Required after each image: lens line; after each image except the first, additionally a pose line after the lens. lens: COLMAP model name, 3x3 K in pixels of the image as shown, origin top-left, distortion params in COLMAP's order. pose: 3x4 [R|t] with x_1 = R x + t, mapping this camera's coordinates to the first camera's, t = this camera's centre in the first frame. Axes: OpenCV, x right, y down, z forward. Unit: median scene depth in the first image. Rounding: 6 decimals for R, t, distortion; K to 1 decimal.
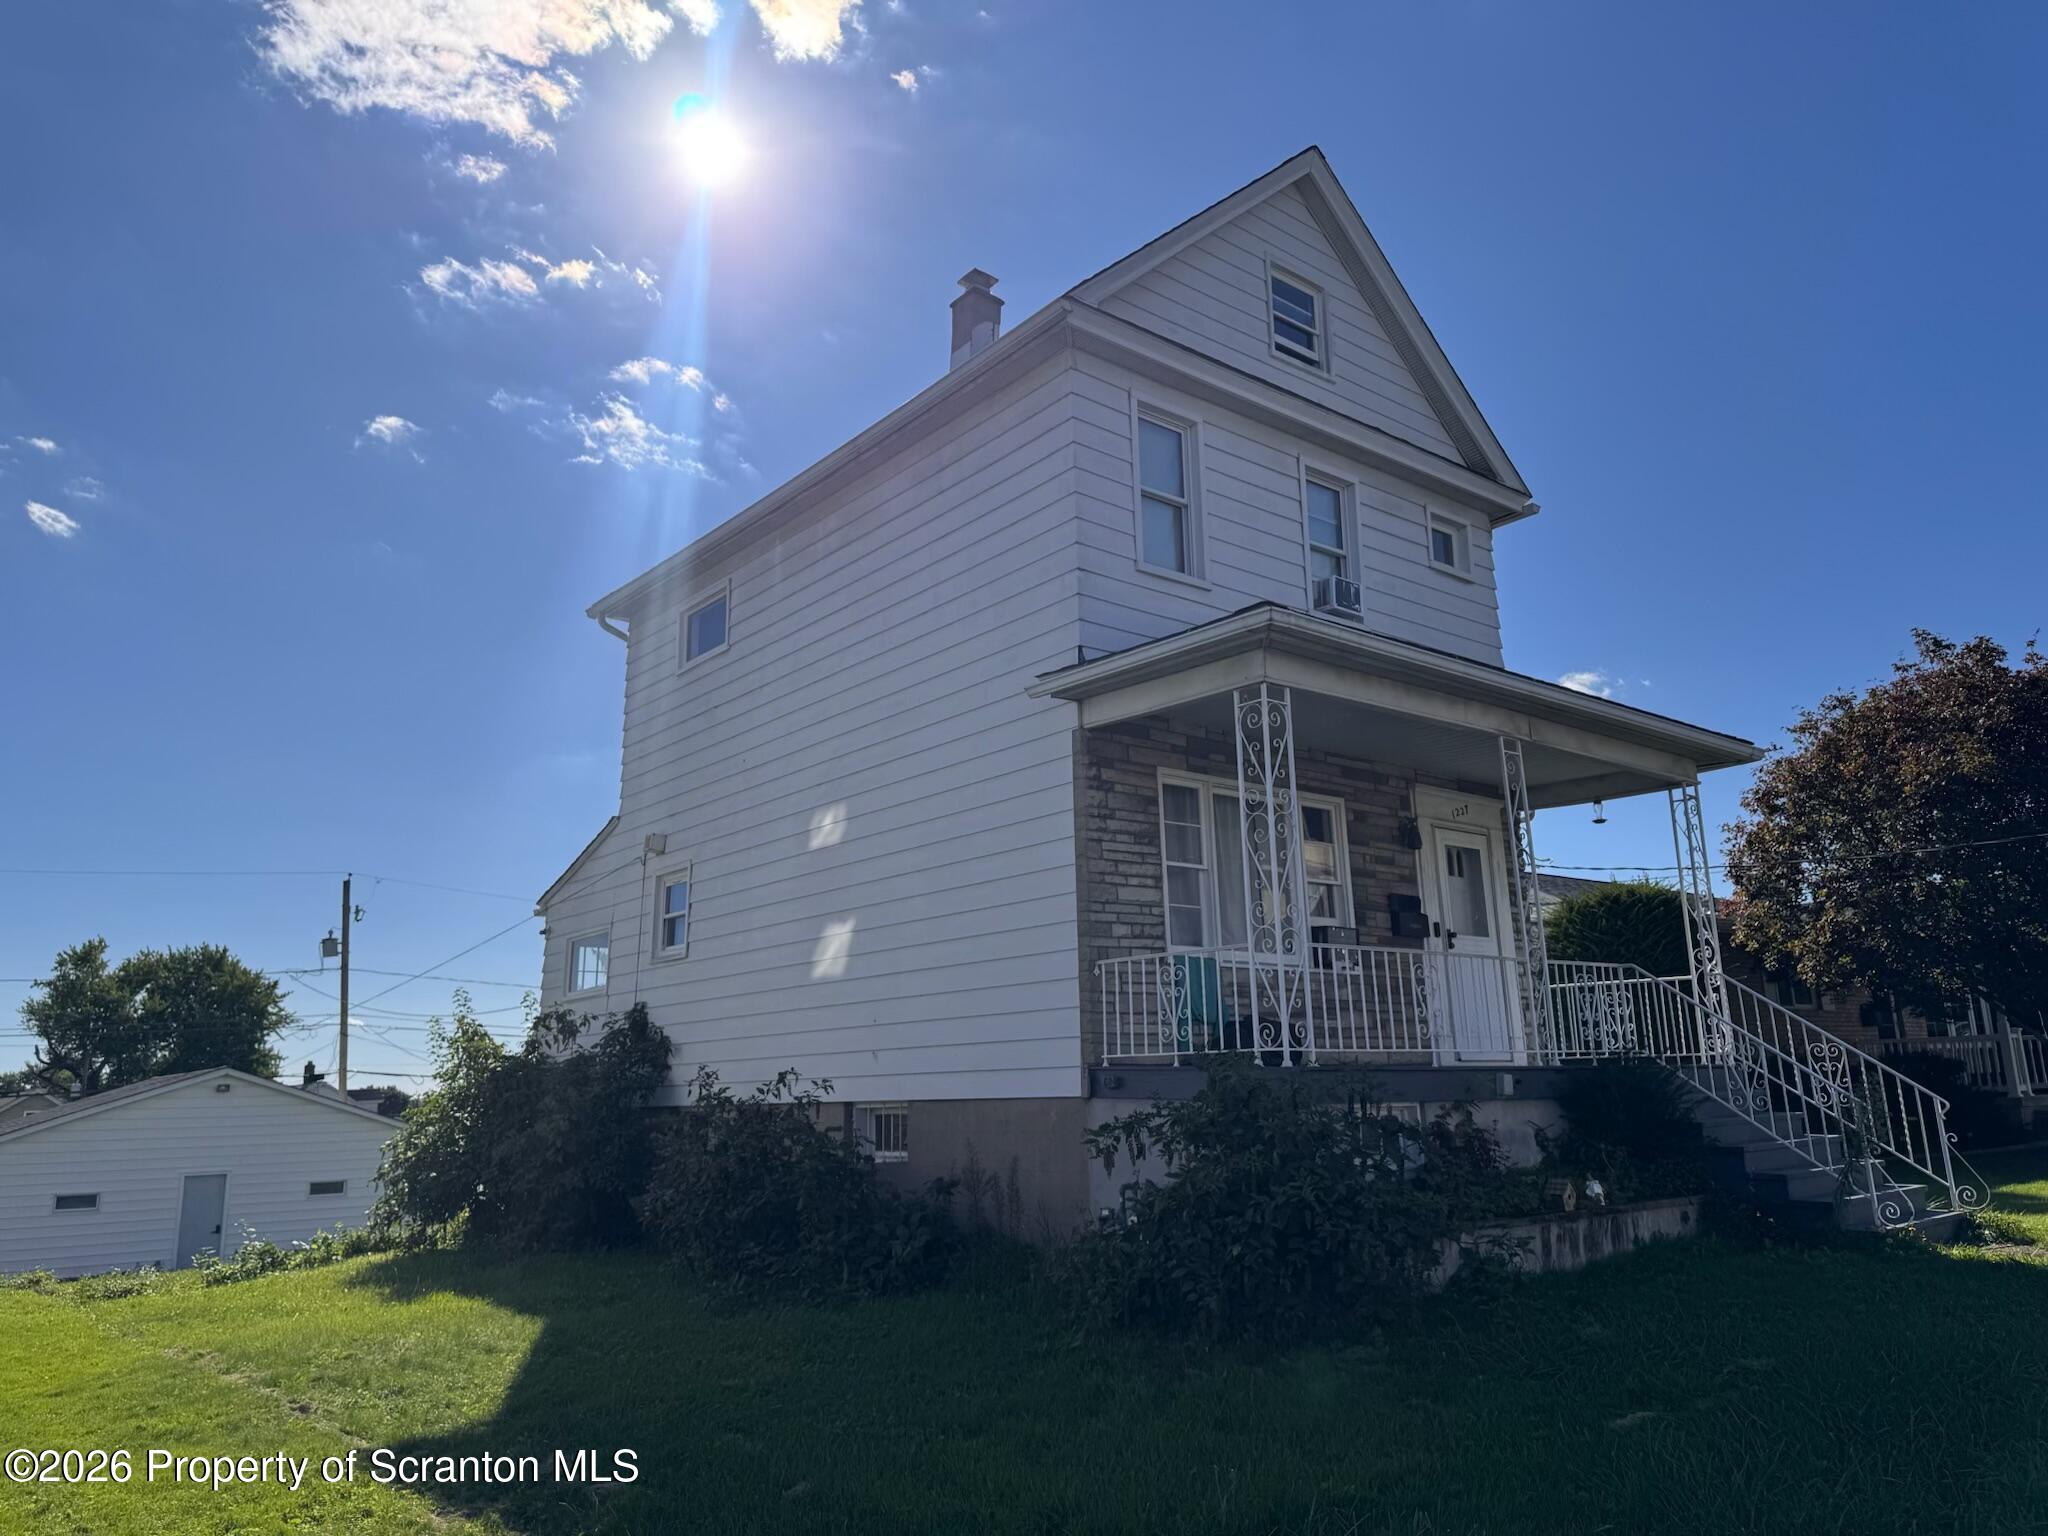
lens RADIAL K [[1418.8, 0, 969.1], [0, 1418.8, 760.5], [0, 0, 1]] dist [0.098726, -0.169862]
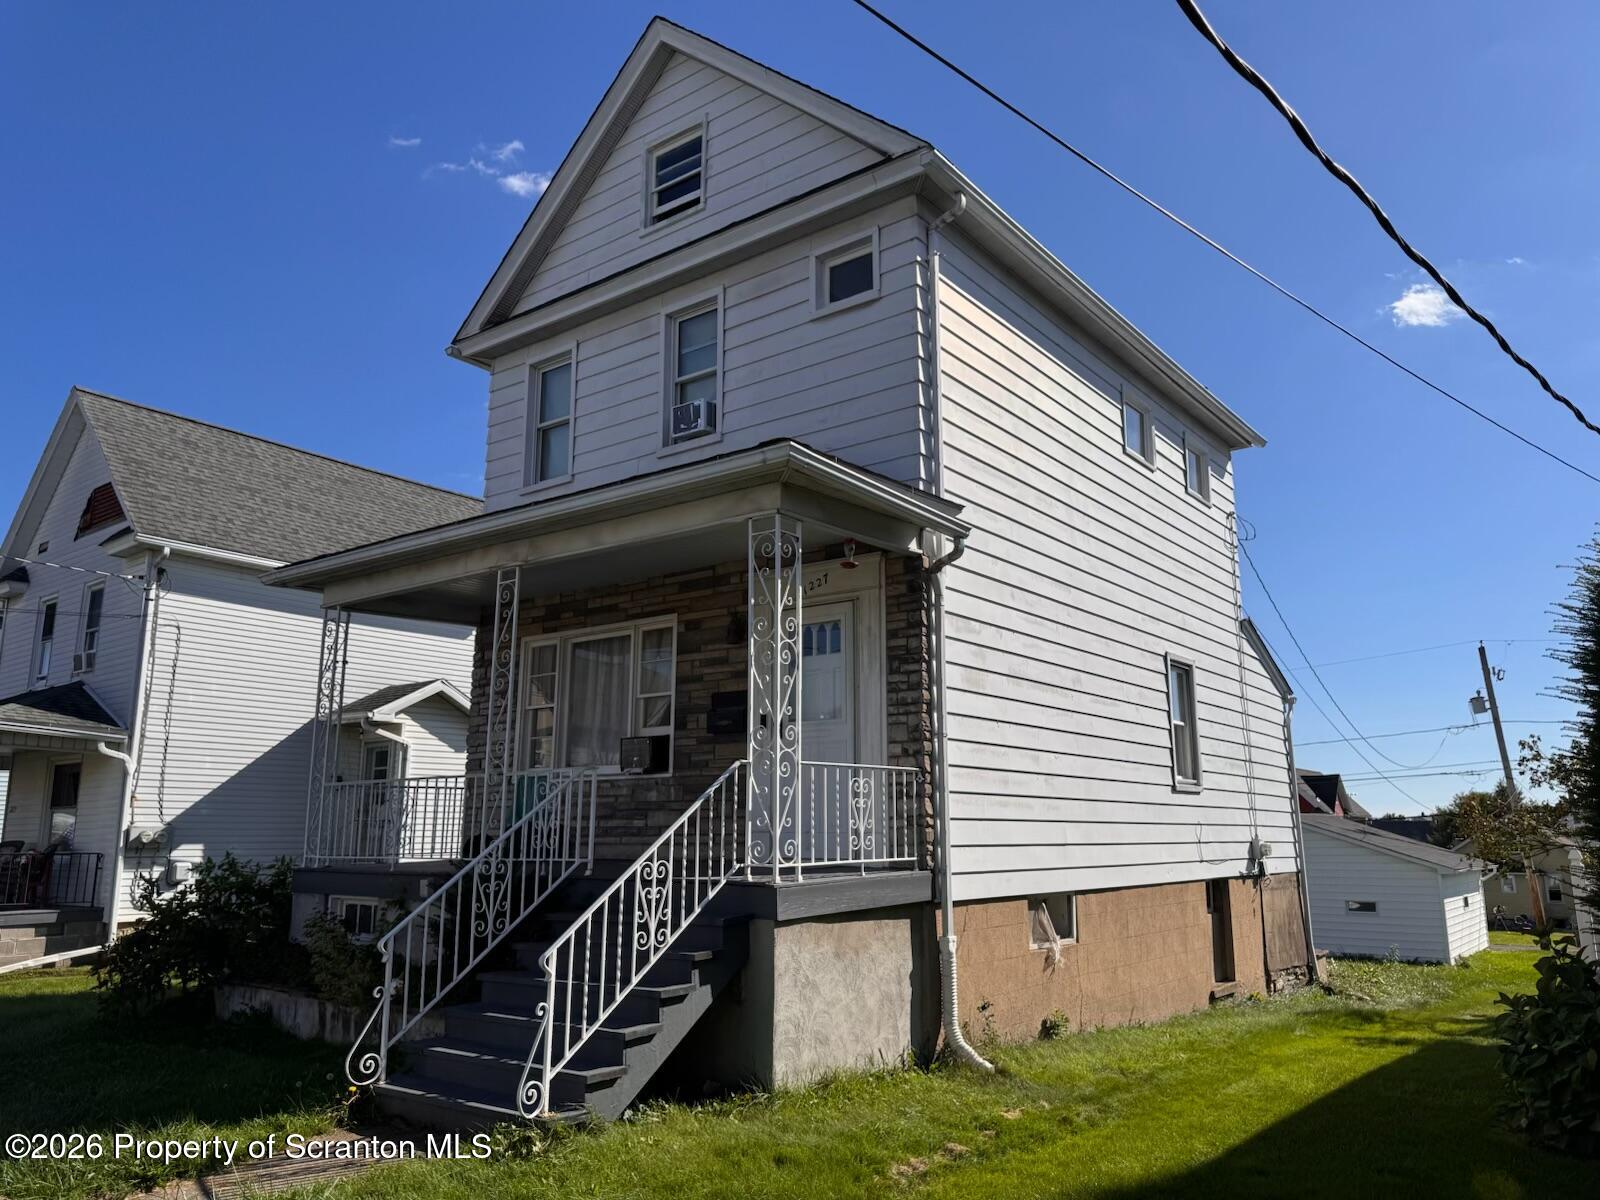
lens RADIAL K [[1103.0, 0, 800.0], [0, 1103.0, 600.0], [0, 0, 1]] dist [0.163071, -0.325114]
pose [[0.254821, -0.175285, -0.950969, 1.185051], [0.215558, 0.968985, -0.120845, 0.151010], [0.942657, -0.174195, 0.284701, 0.927254]]
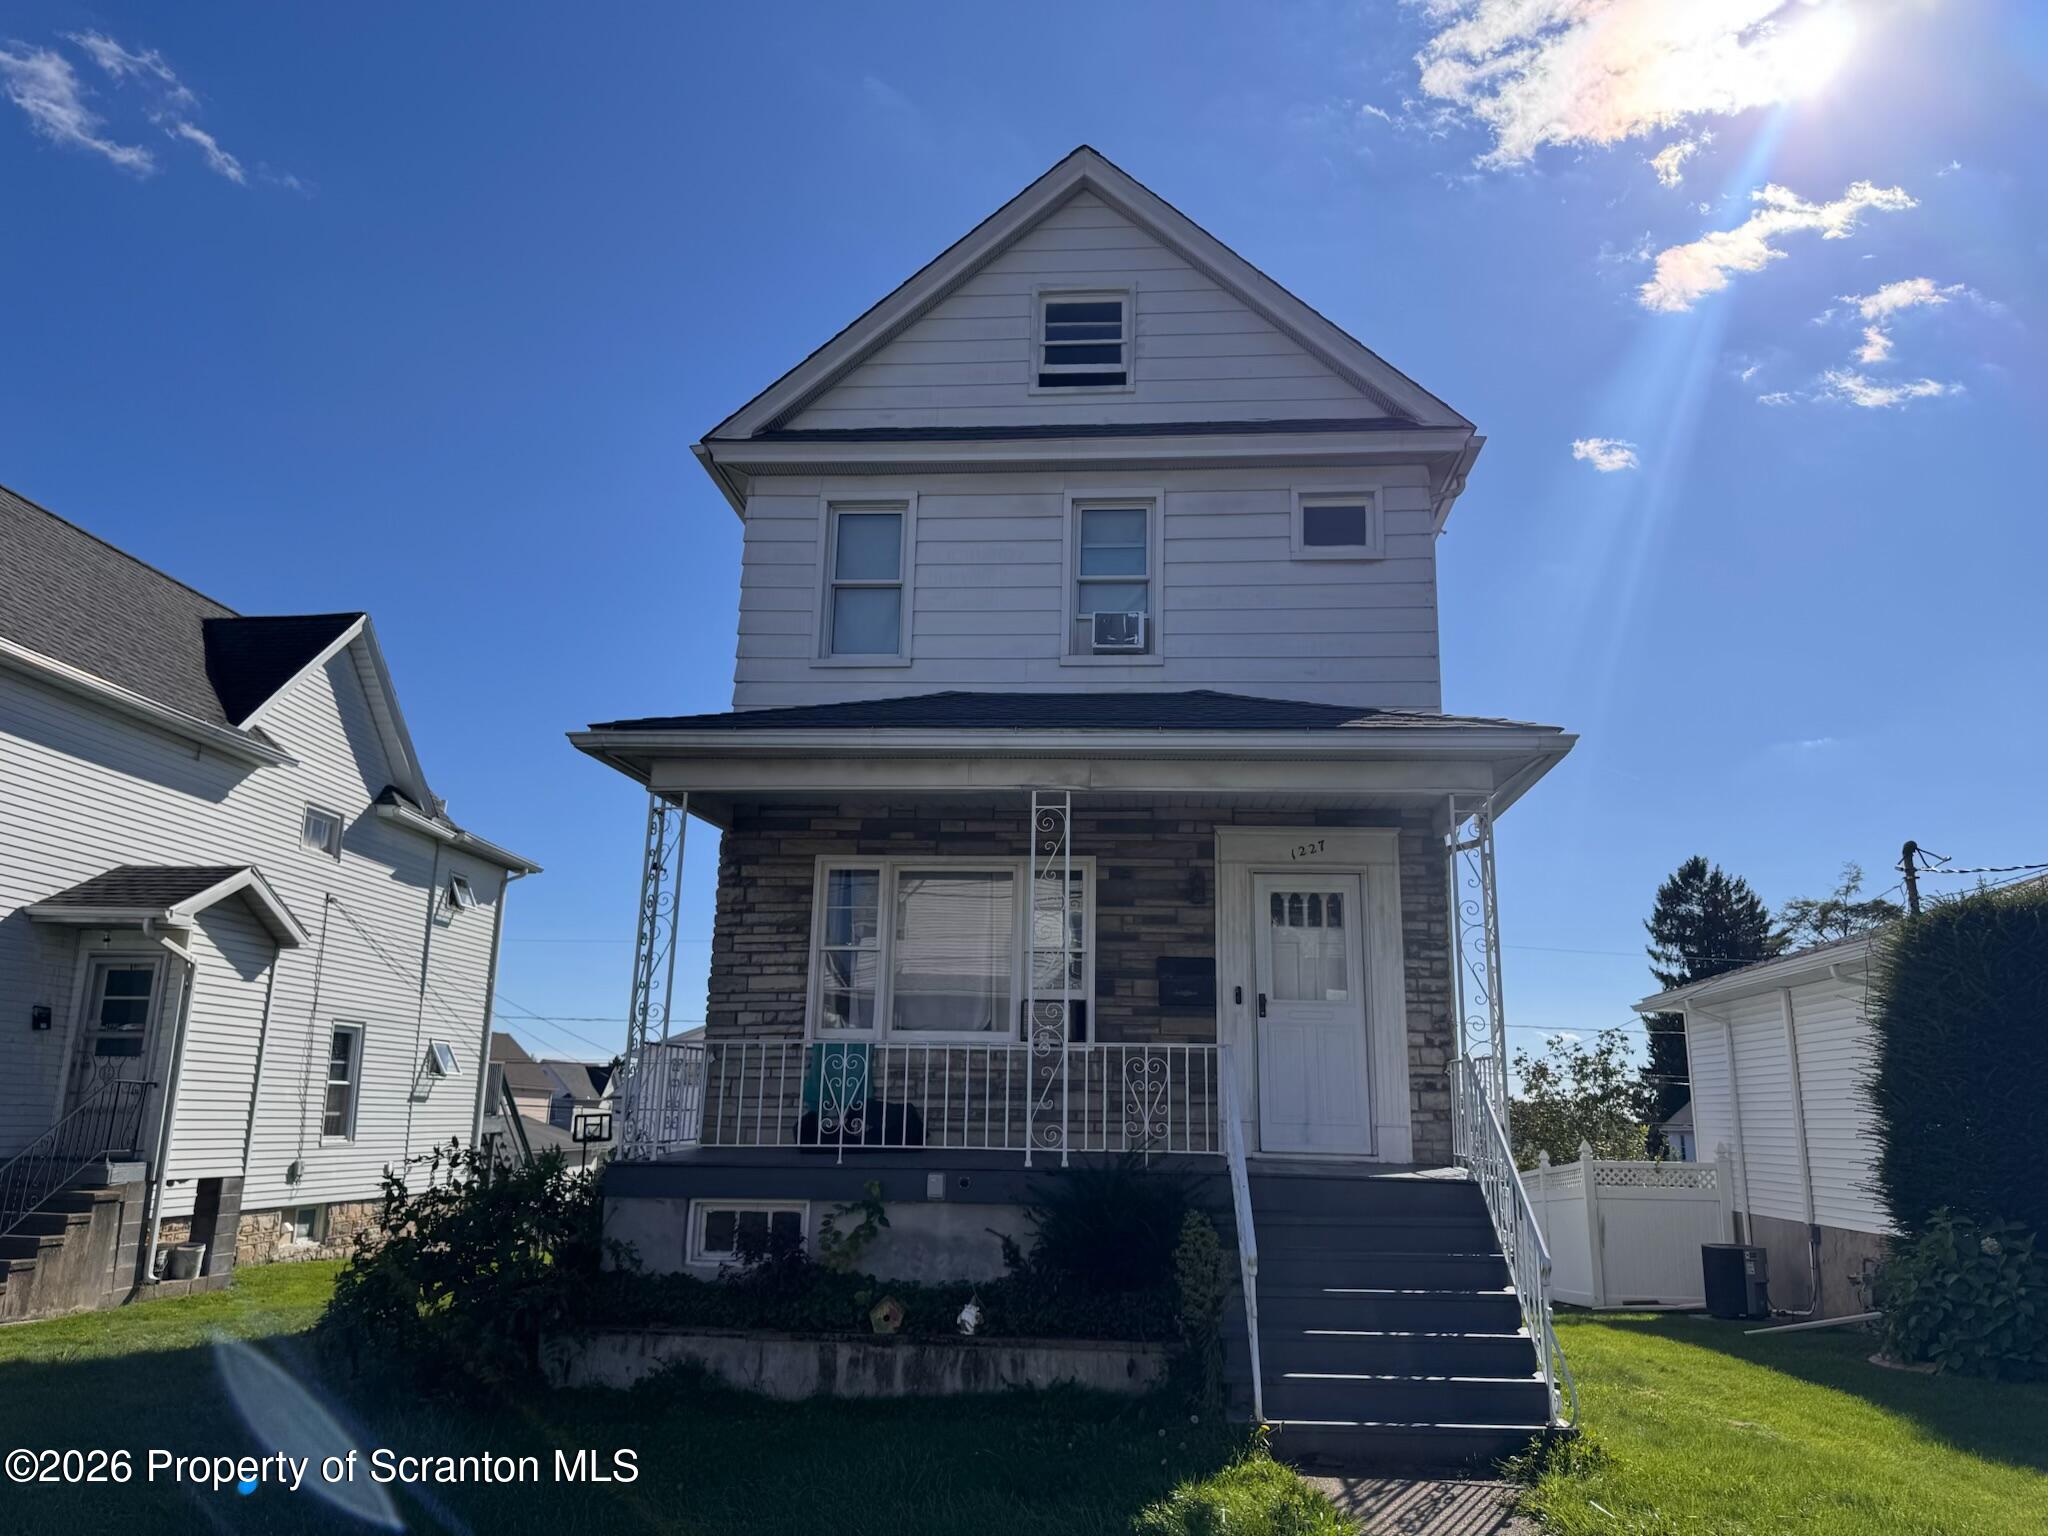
lens RADIAL K [[1411.9, 0, 1024.0], [0, 1411.9, 768.0], [0, 0, 1]] dist [0.163071, -0.325114]
pose [[0.737053, -0.127528, -0.663694, 0.913852], [0.122079, 0.991004, -0.054848, 0.016027], [0.664718, -0.040597, 0.745990, 0.320864]]
